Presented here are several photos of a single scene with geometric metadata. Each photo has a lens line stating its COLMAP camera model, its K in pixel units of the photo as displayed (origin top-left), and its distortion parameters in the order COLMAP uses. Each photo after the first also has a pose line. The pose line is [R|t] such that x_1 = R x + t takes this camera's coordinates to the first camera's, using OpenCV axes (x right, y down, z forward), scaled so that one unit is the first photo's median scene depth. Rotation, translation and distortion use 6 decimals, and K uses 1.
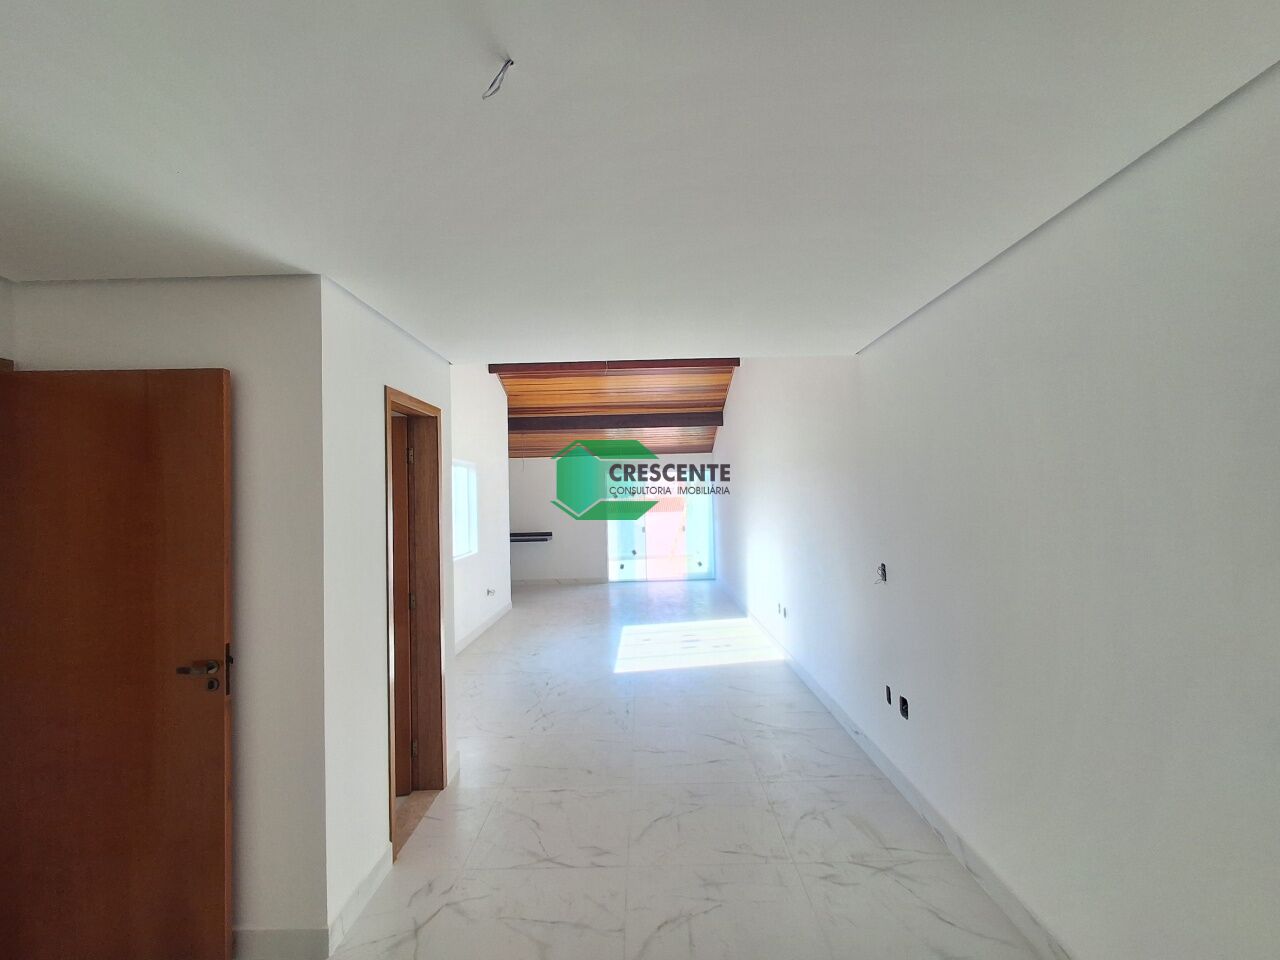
lens RADIAL K [[578.5, 0, 639.7], [0, 578.5, 484.0], [0, 0, 1]] dist [0.001768, 0.000721]
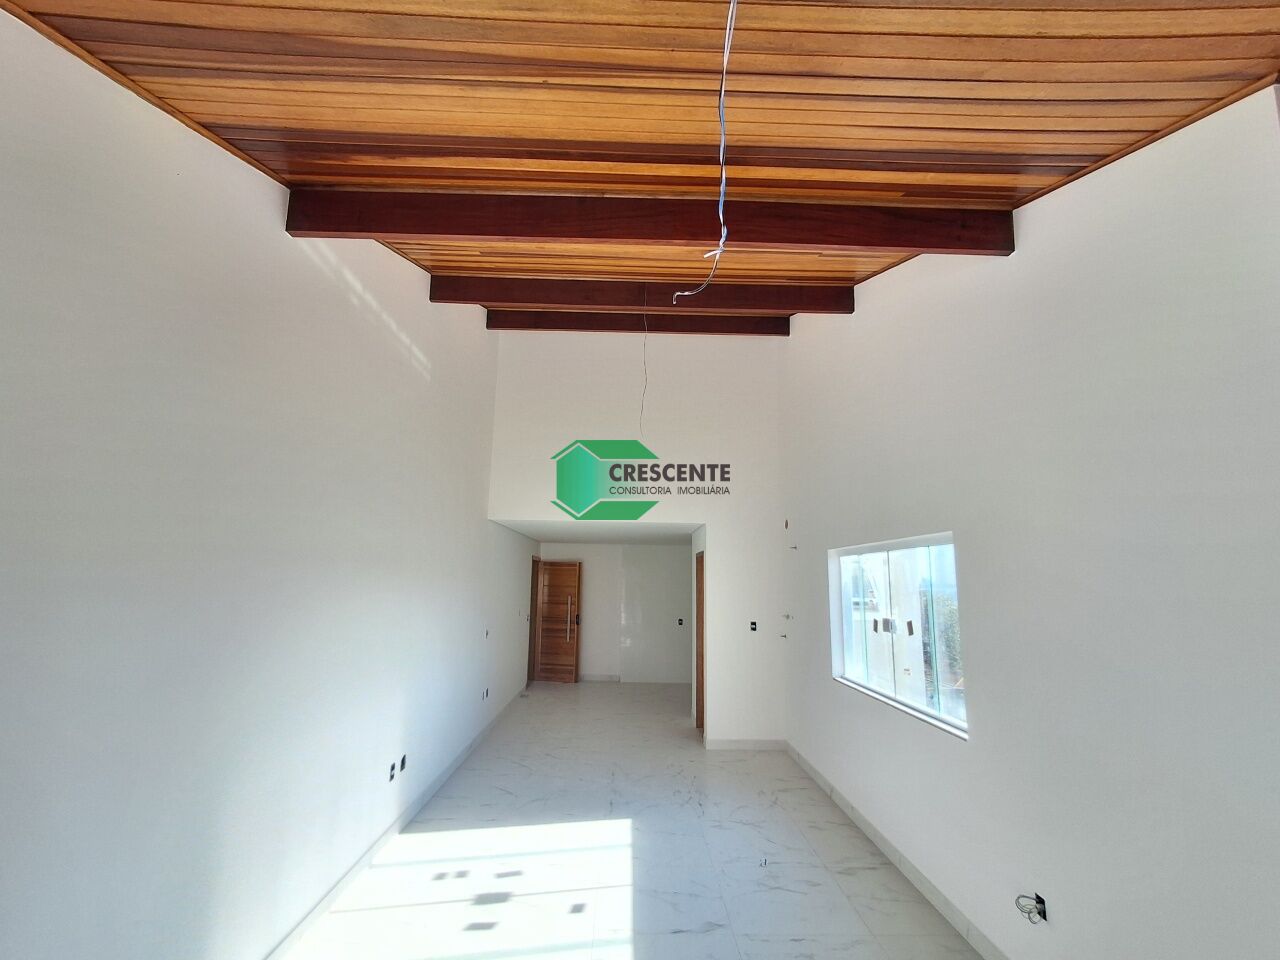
lens RADIAL K [[578.5, 0, 639.7], [0, 578.5, 484.0], [0, 0, 1]] dist [0.001768, 0.000721]
pose [[-0.999420, 0.004552, -0.033736, -0.019536], [0.010936, 0.981421, -0.191556, 0.008836], [0.032237, -0.191814, -0.980902, 1.172241]]
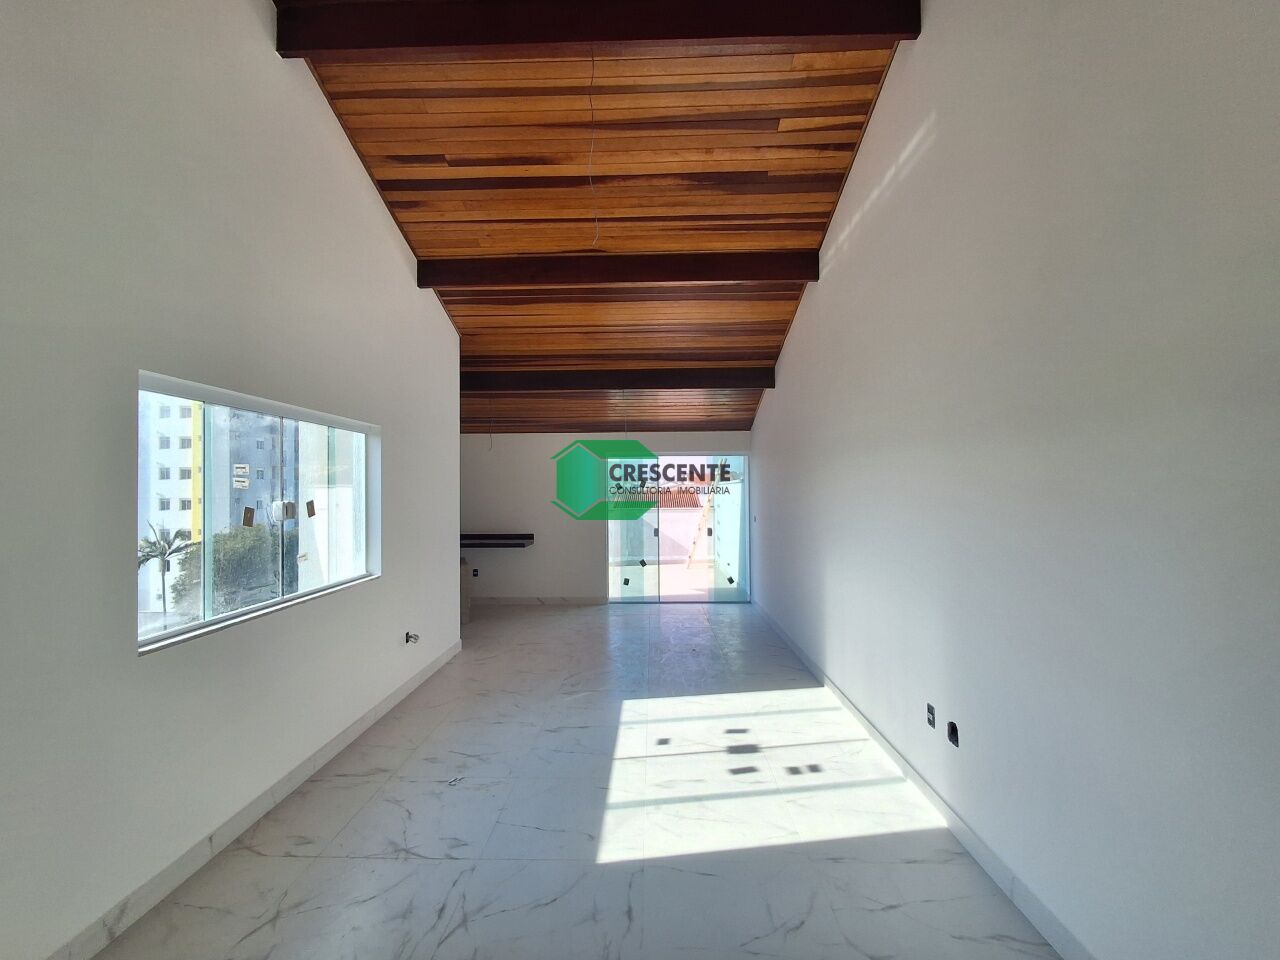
lens RADIAL K [[578.5, 0, 639.7], [0, 578.5, 484.0], [0, 0, 1]] dist [0.001768, 0.000721]
pose [[0.999765, 0.015264, -0.015363, -0.004927], [-0.015020, 0.999761, 0.015885, 0.006623], [0.015602, -0.015651, 0.999756, 0.328807]]
